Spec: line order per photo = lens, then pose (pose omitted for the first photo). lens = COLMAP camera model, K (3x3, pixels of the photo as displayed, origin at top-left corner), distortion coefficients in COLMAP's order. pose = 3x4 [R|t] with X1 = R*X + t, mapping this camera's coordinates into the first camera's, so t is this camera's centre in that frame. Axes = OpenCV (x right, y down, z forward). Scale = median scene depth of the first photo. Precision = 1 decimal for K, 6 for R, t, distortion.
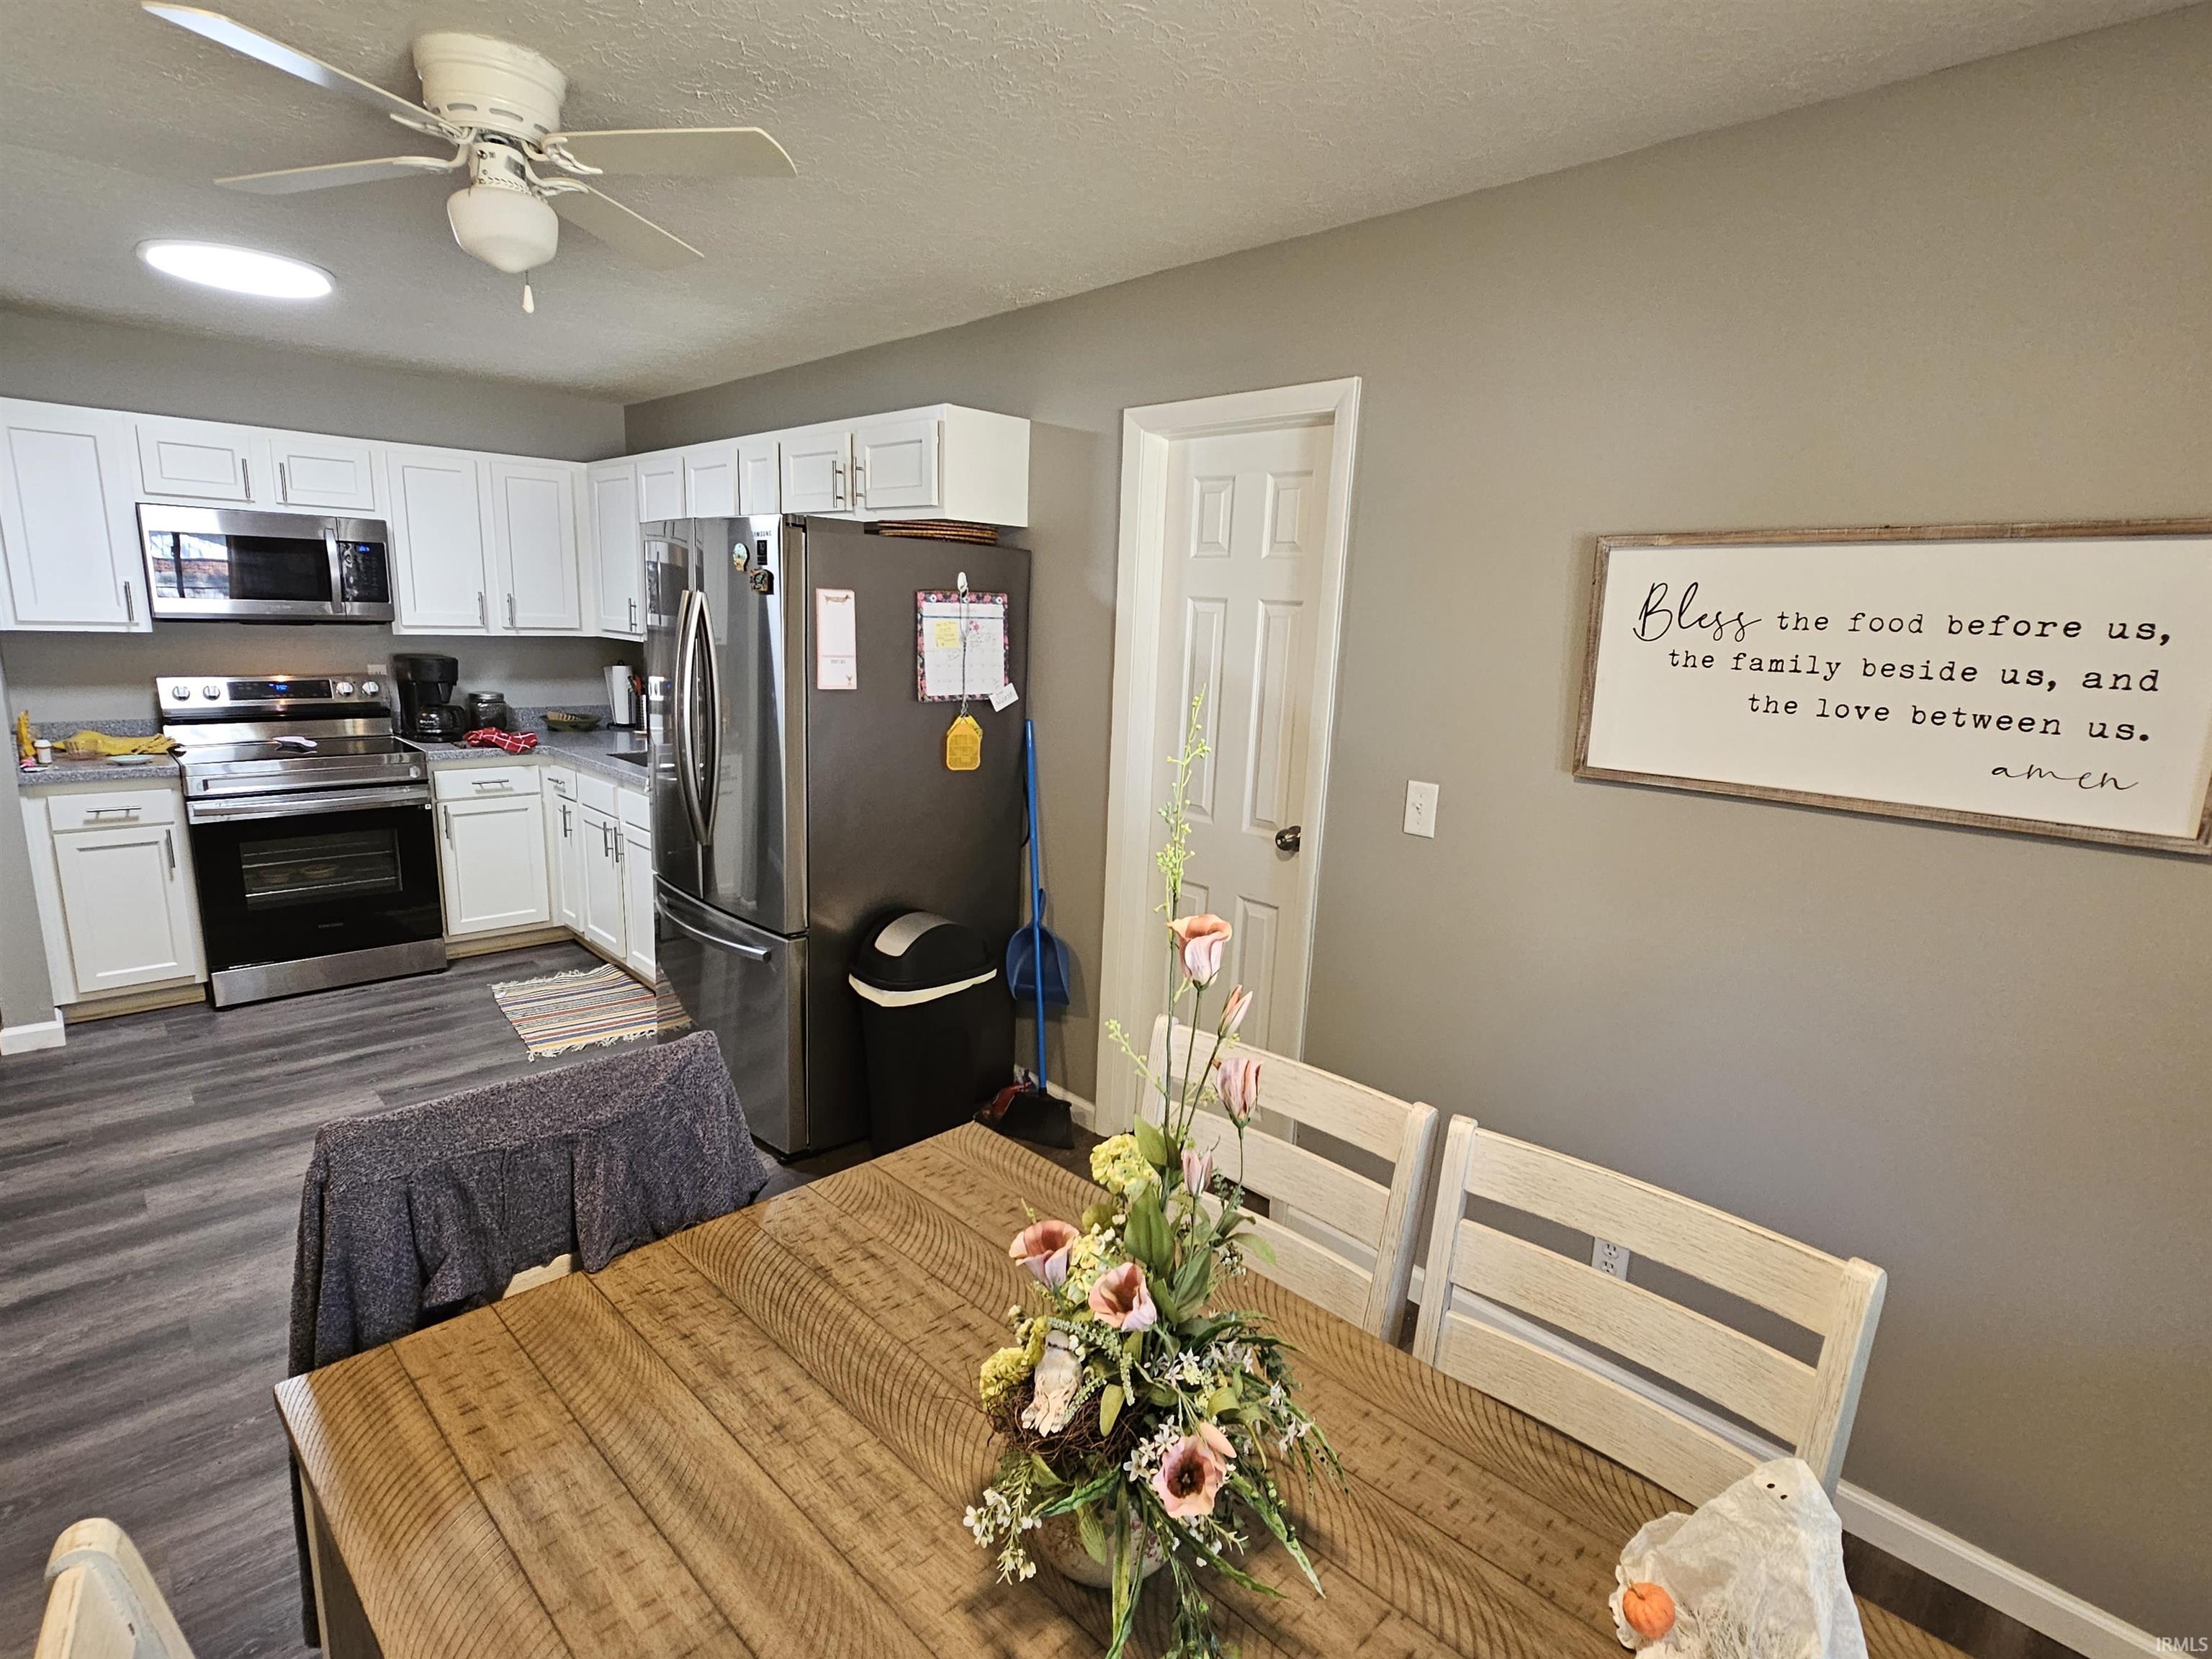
lens RADIAL K [[1092.9, 0, 1106.0], [0, 1092.9, 829.5], [0, 0, 1]] dist [0.002290, 0.000505]
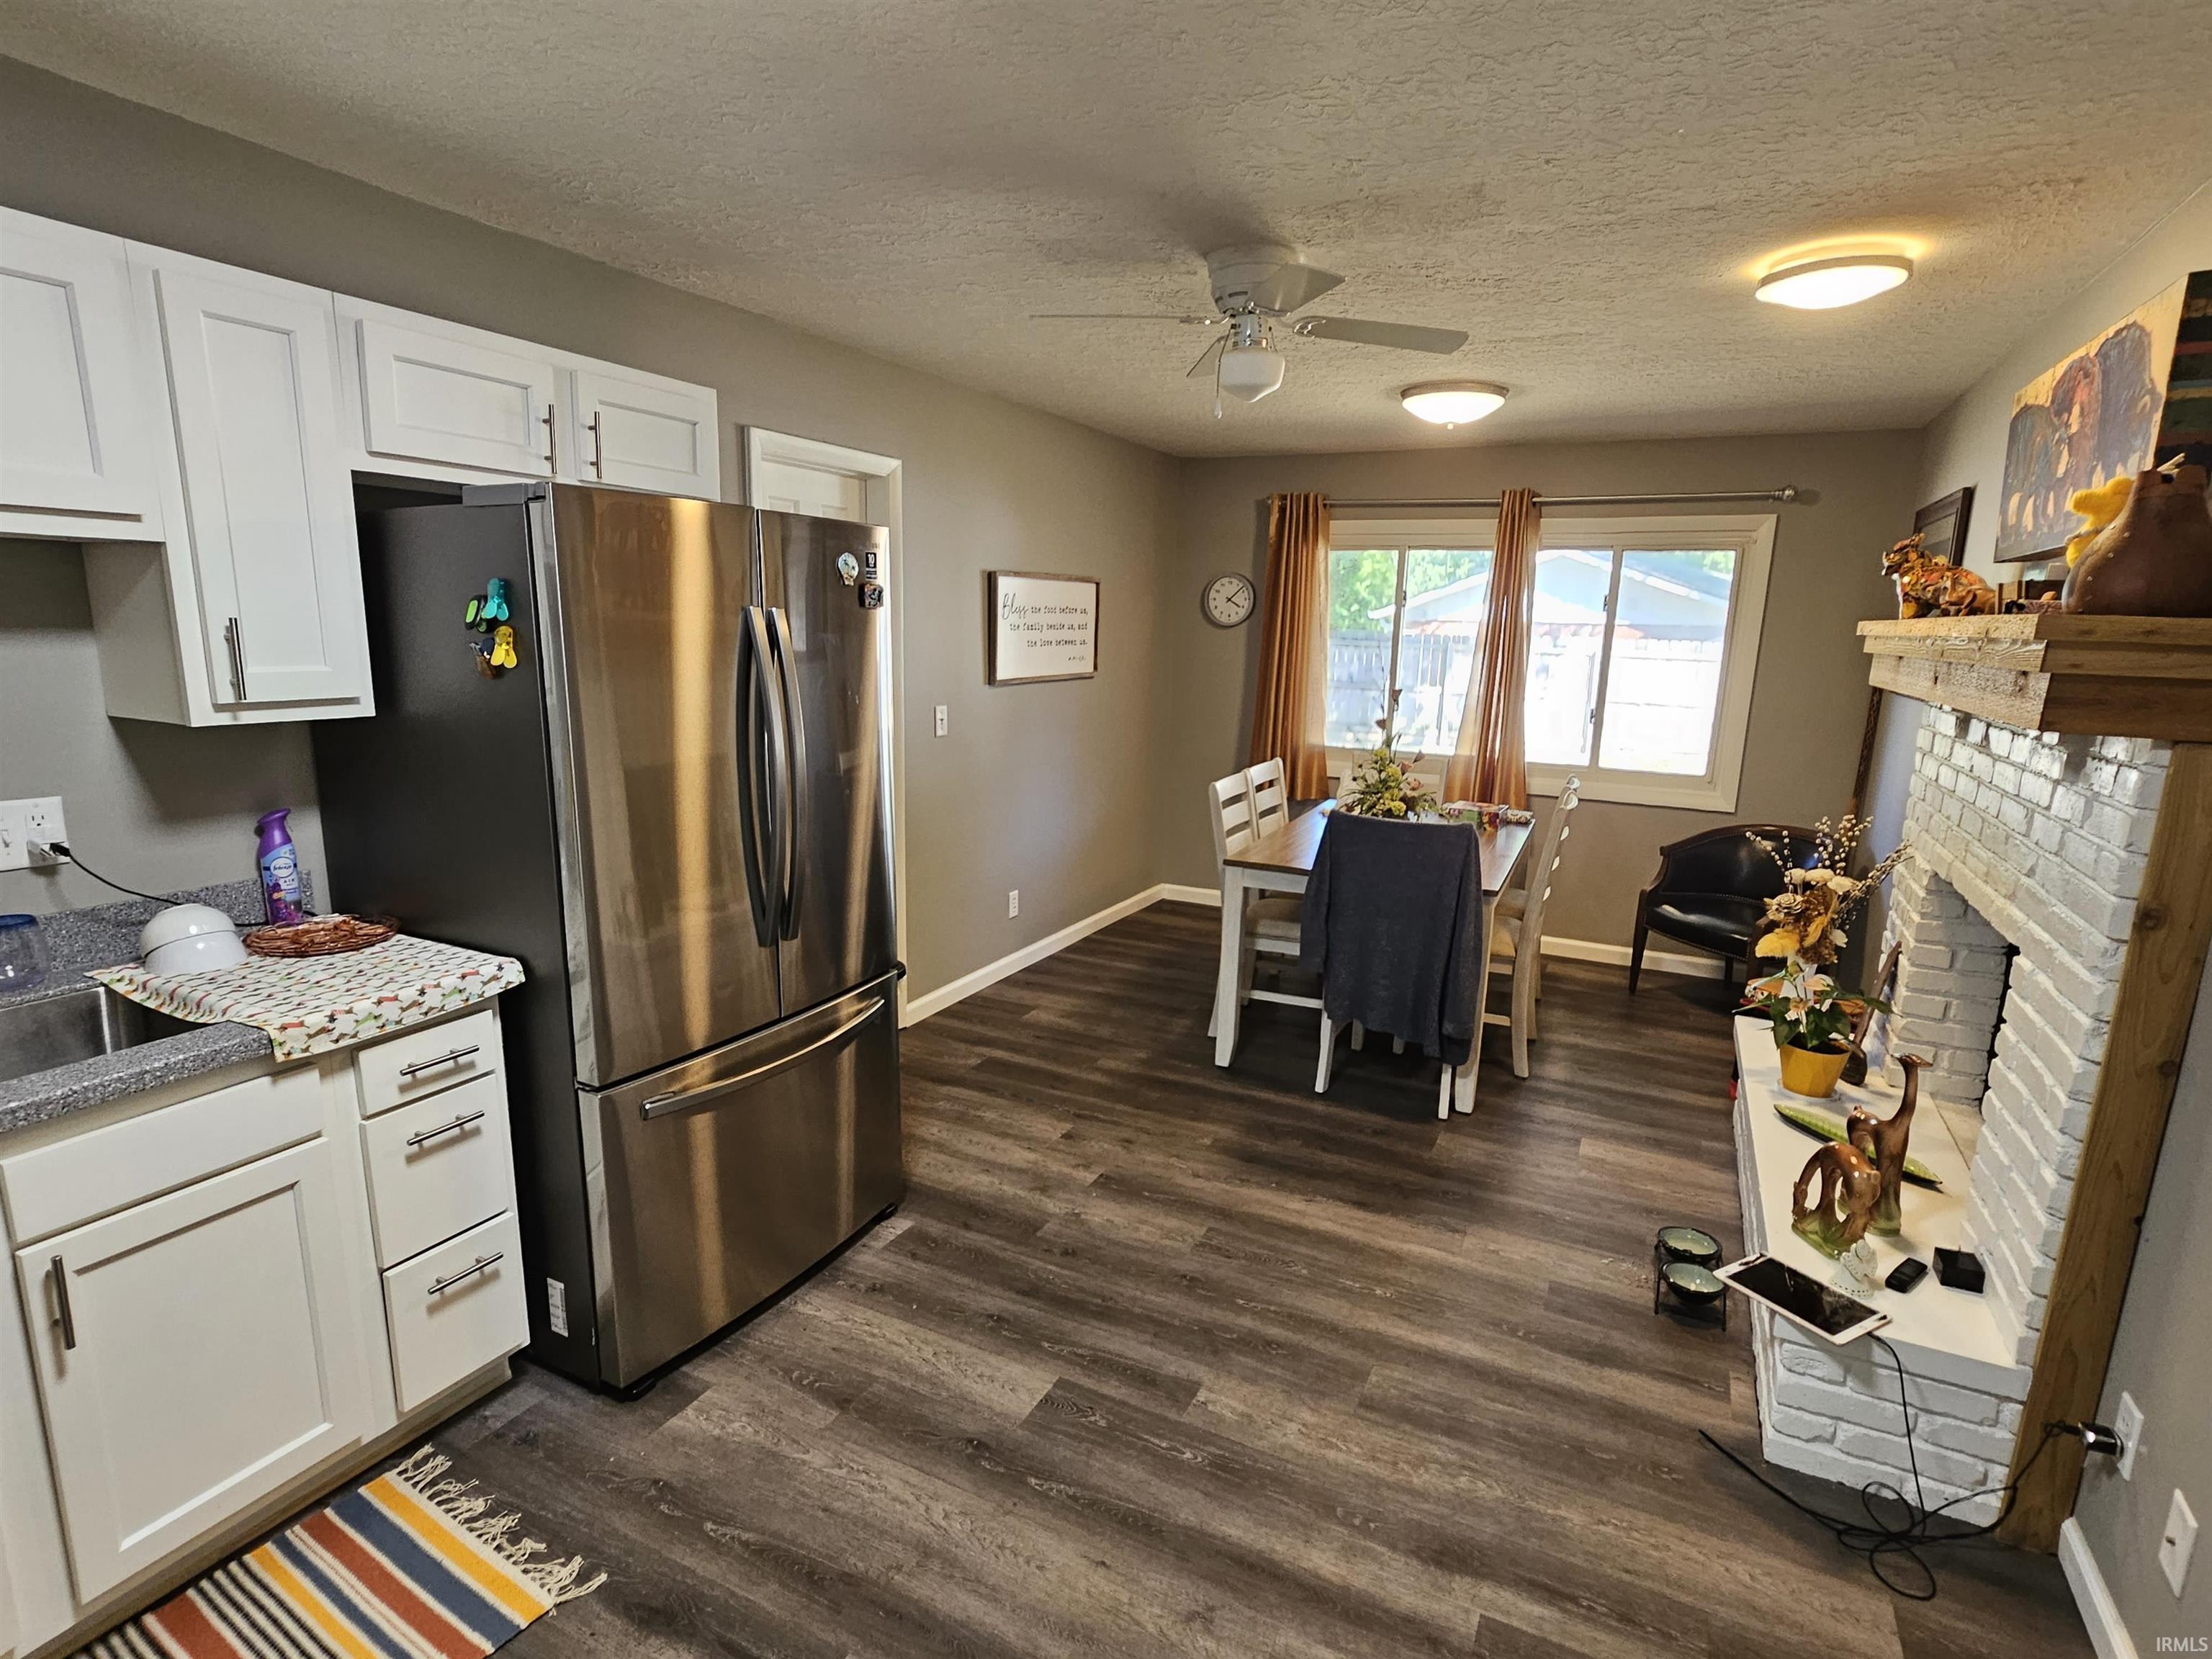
lens RADIAL K [[1092.9, 0, 1106.0], [0, 1092.9, 829.5], [0, 0, 1]] dist [0.002290, 0.000505]
pose [[-0.308241, -0.227905, 0.923605, -1.794572], [0.152254, 0.946545, 0.284379, -0.387091], [-0.939045, 0.228280, -0.257065, 1.551472]]
